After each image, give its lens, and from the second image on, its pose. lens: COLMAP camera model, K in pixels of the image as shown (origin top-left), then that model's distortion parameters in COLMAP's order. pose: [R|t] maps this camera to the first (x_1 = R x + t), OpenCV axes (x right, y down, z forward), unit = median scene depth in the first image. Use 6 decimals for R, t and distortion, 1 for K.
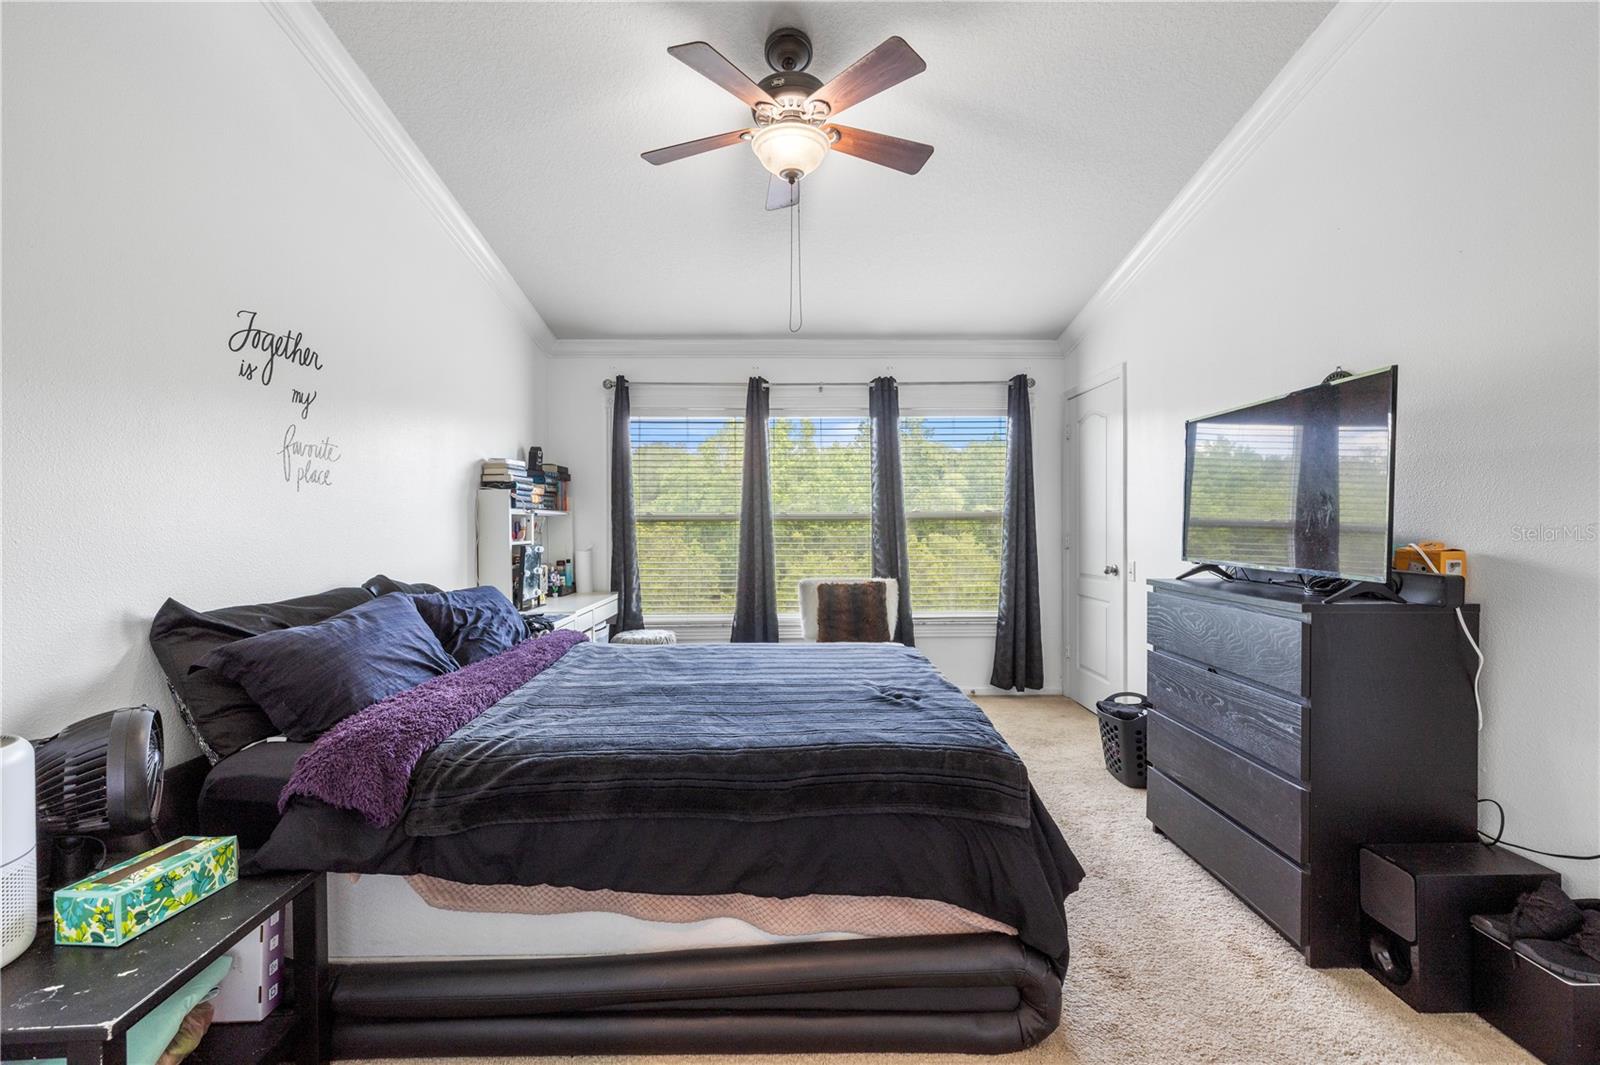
lens RADIAL K [[684.2, 0, 801.3], [0, 684.2, 514.9], [0, 0, 1]] dist [-0.001785, 0.000211]
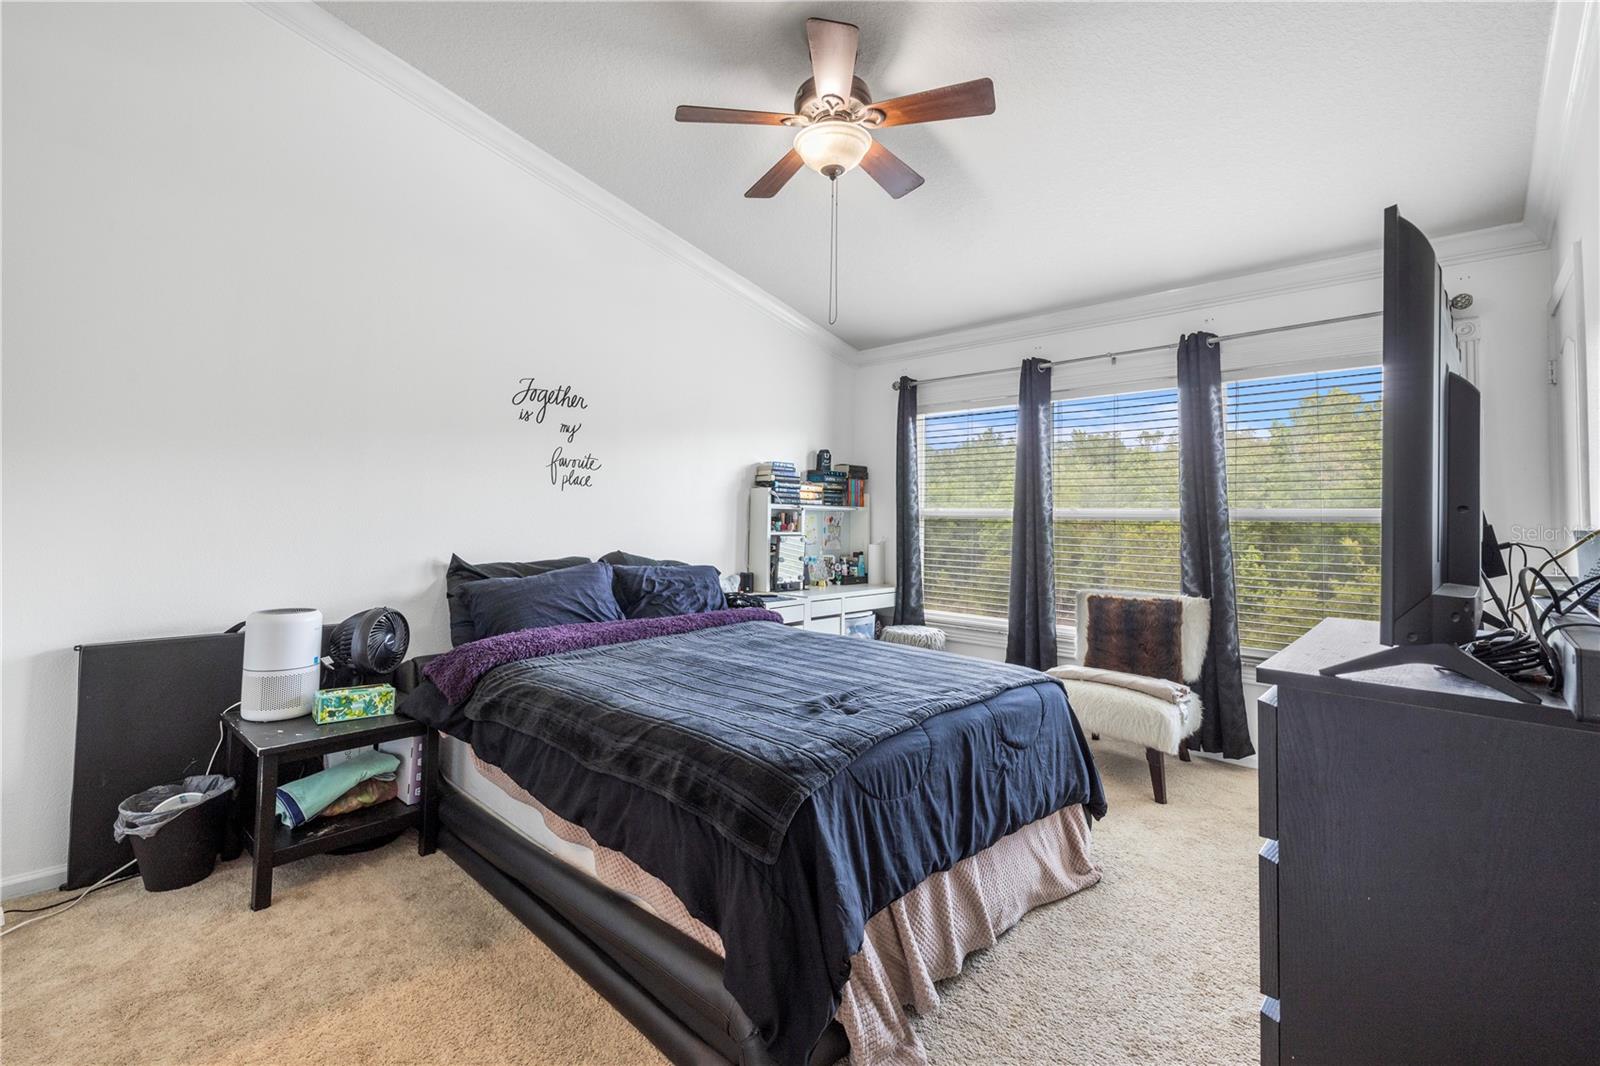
lens RADIAL K [[704.9, 0, 801.2], [0, 704.9, 477.0], [0, 0, 1]] dist [-0.000915, 0.000082]
pose [[0.707495, -0.028062, -0.706161, 0.395354], [-0.009975, 0.998715, -0.049681, 0.003755], [0.706648, 0.042193, 0.706307, 0.146933]]
